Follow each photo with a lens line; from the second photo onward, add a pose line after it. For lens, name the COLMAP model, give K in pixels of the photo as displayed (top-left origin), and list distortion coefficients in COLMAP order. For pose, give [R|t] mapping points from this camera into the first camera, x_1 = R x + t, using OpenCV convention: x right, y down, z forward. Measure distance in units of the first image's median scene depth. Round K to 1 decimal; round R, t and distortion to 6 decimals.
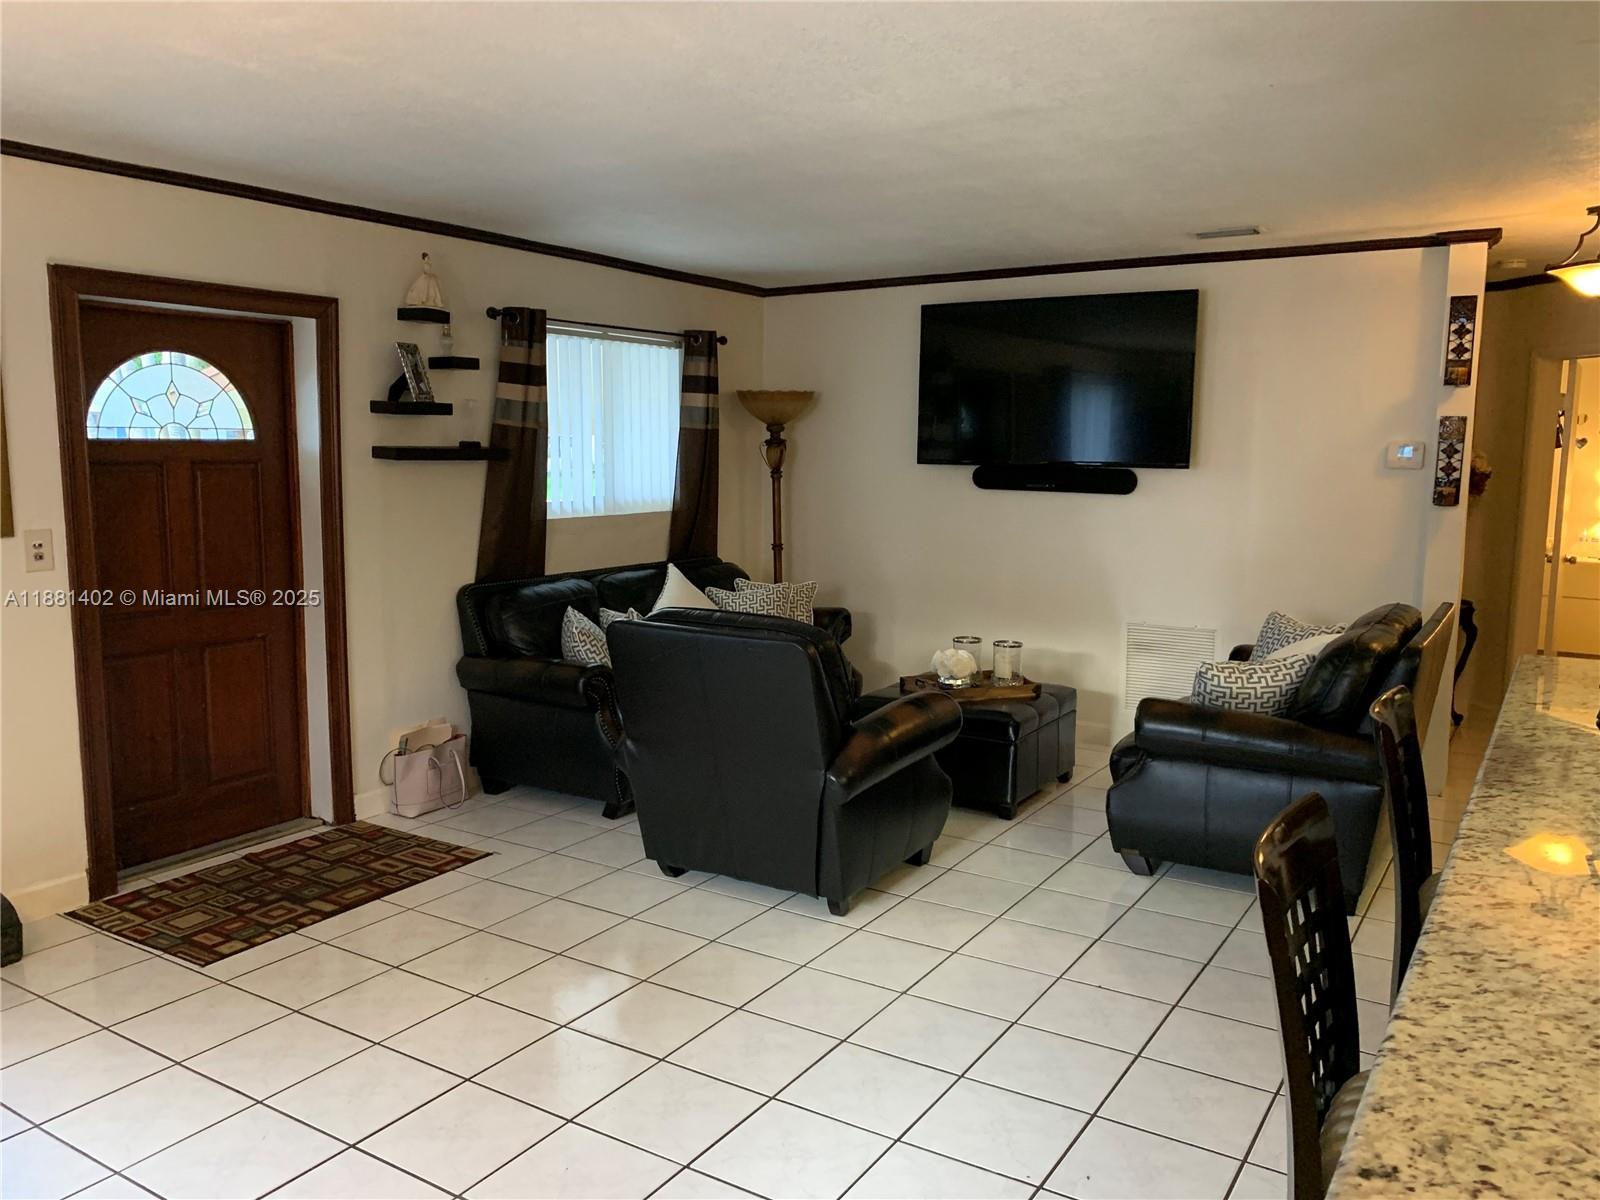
lens RADIAL K [[1226.2, 0, 813.3], [0, 1226.2, 601.9], [0, 0, 1]] dist [0.034328, -0.063173]
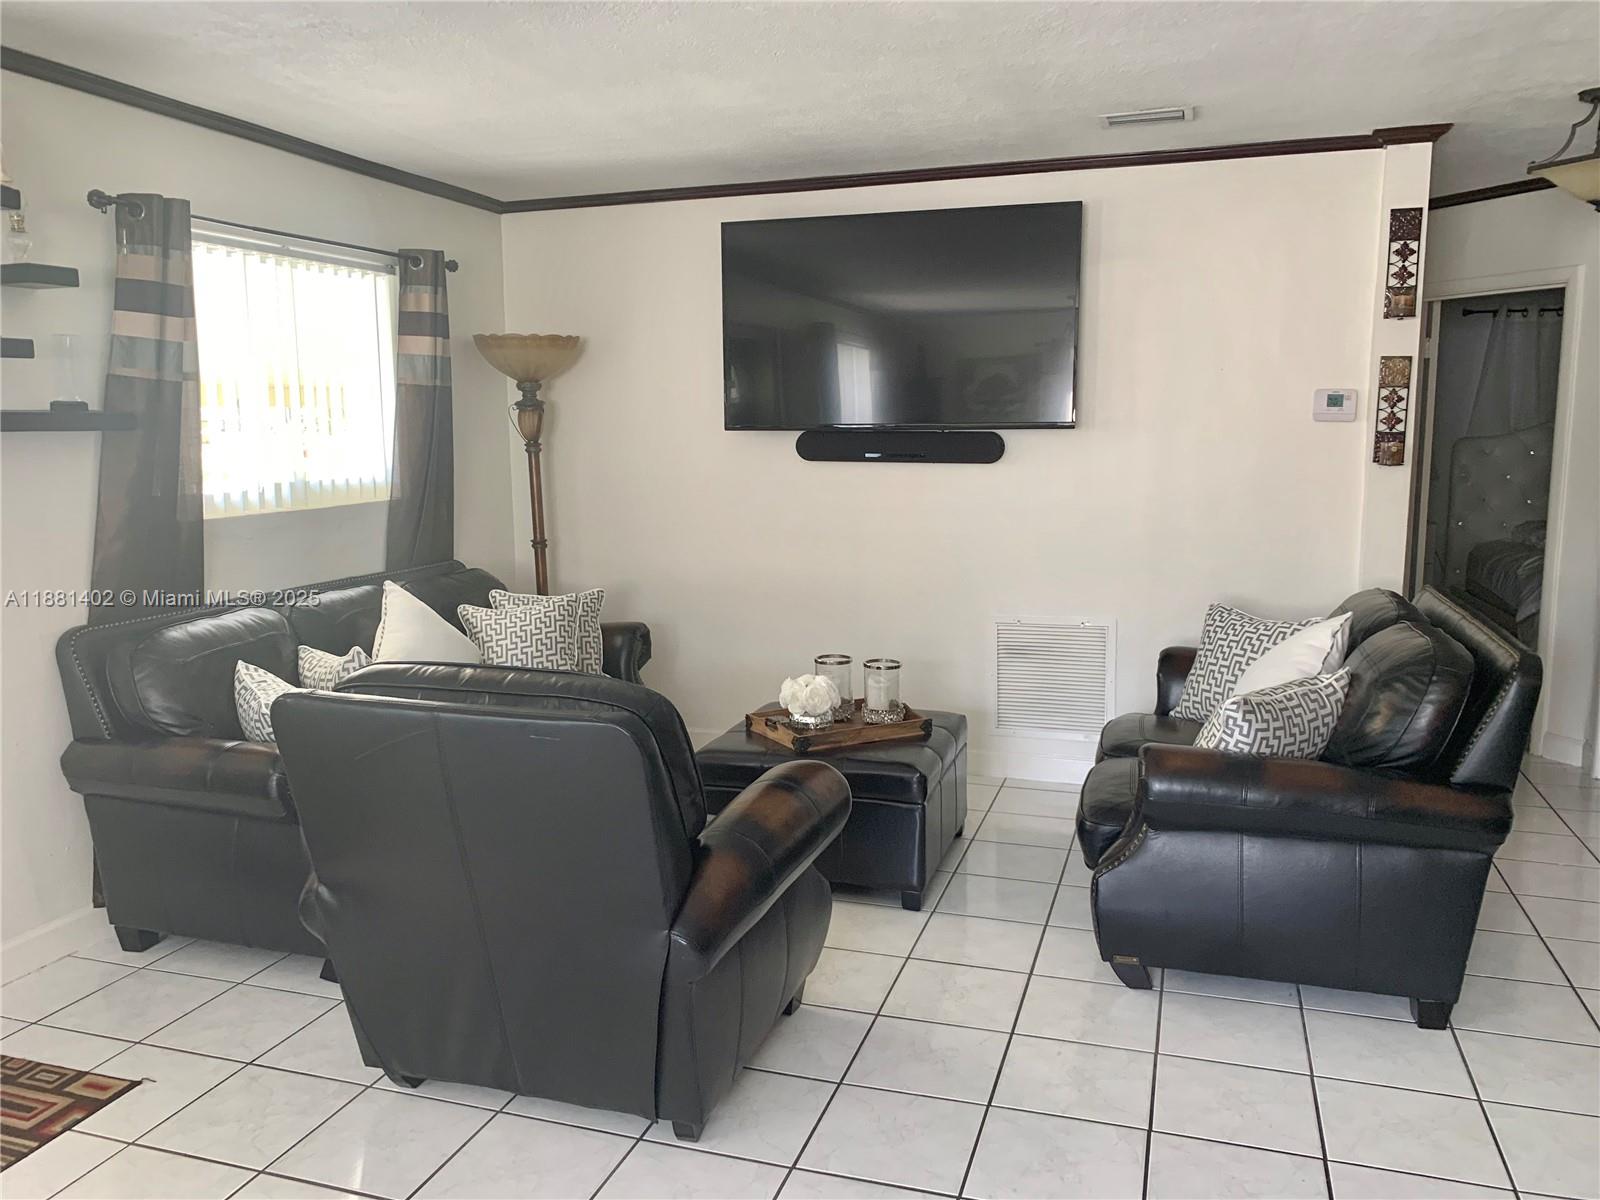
lens RADIAL K [[1226.2, 0, 798.5], [0, 1226.2, 573.4], [0, 0, 1]] dist [0.034328, -0.063173]
pose [[0.969664, -0.046631, 0.239952, -0.069158], [0.048105, 0.998842, -0.000286, -0.023562], [-0.239661, 0.011820, 0.970785, 0.287776]]
